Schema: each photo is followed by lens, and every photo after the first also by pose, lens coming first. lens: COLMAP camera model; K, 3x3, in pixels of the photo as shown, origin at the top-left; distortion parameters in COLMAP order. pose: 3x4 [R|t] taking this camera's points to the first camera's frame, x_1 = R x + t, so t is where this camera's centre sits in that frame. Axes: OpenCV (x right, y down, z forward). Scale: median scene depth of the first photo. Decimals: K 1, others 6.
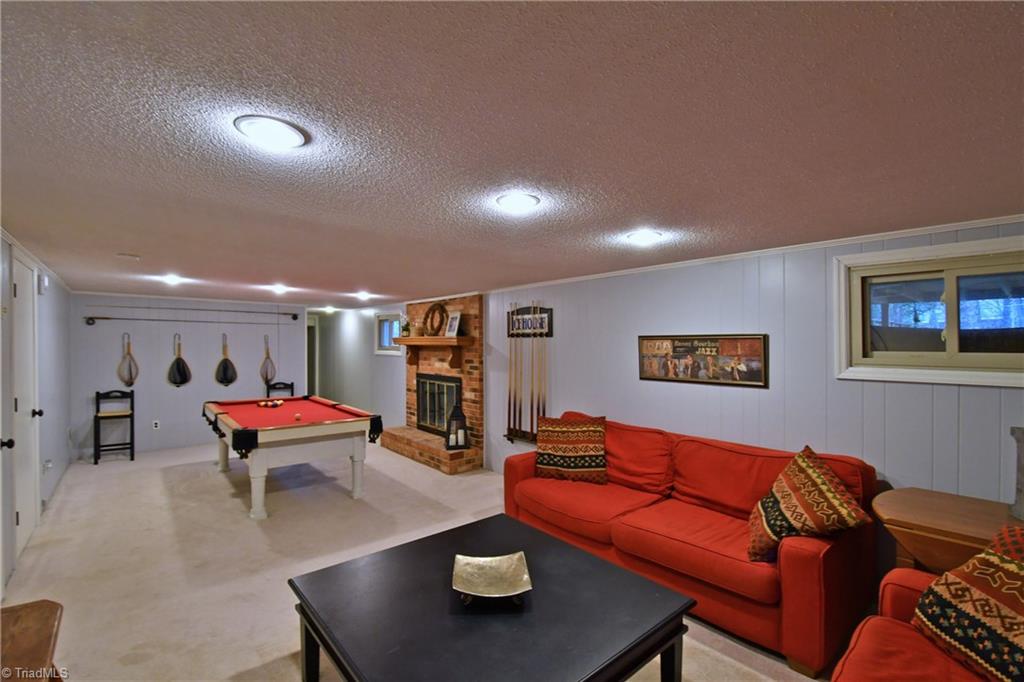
lens RADIAL K [[454.2, 0, 513.5], [0, 454.2, 347.5], [0, 0, 1]] dist [0.002401, -0.007222]
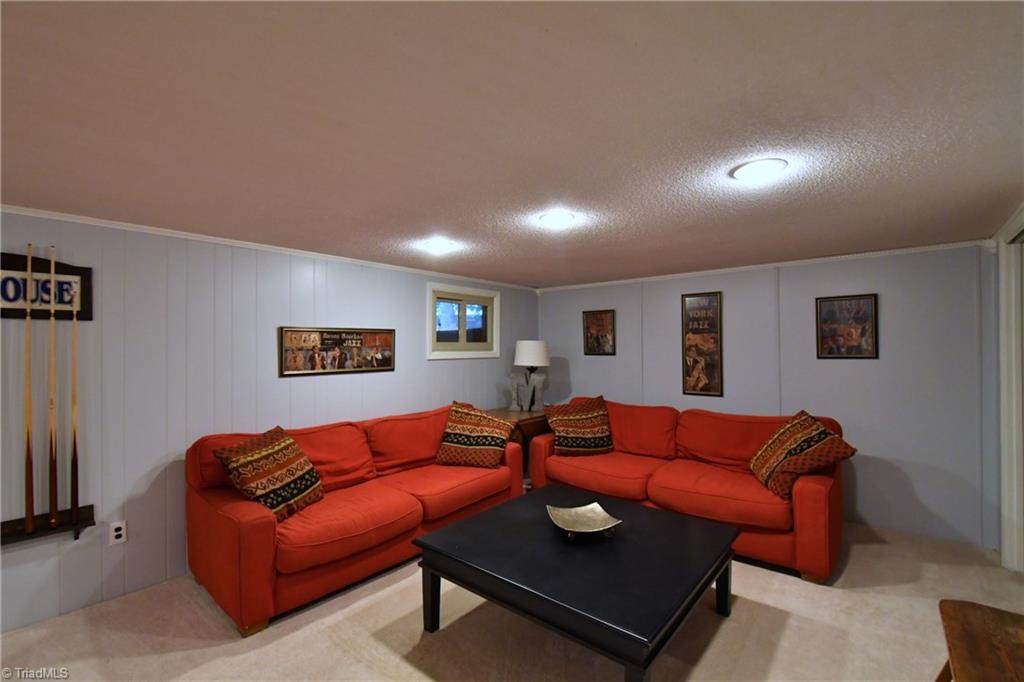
lens RADIAL K [[454.2, 0, 515.7], [0, 454.2, 338.9], [0, 0, 1]] dist [0.002401, -0.007222]
pose [[-0.171734, 0.009444, 0.985098, -0.469722], [0.009315, 0.999925, -0.007962, 0.006546], [-0.985099, 0.007808, -0.171809, 0.518333]]
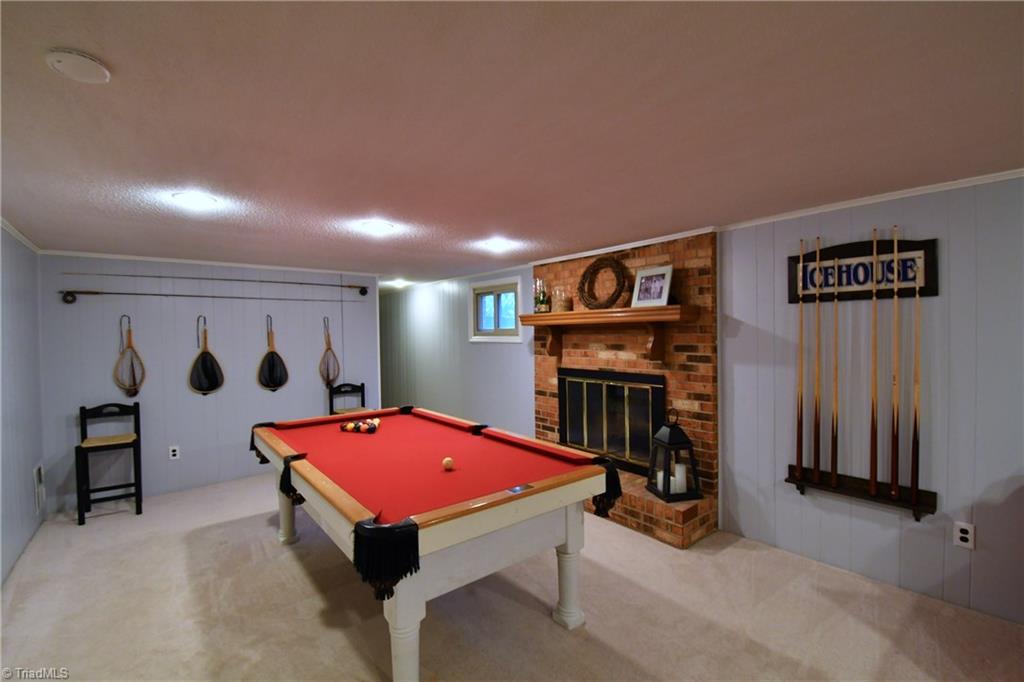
lens RADIAL K [[454.2, 0, 511.4], [0, 454.2, 340.6], [0, 0, 1]] dist [0.002401, -0.007222]
pose [[0.999422, -0.019619, -0.027748, -0.328137], [0.019943, 0.999735, 0.011468, 0.009828], [0.027516, -0.012014, 0.999549, 0.423170]]
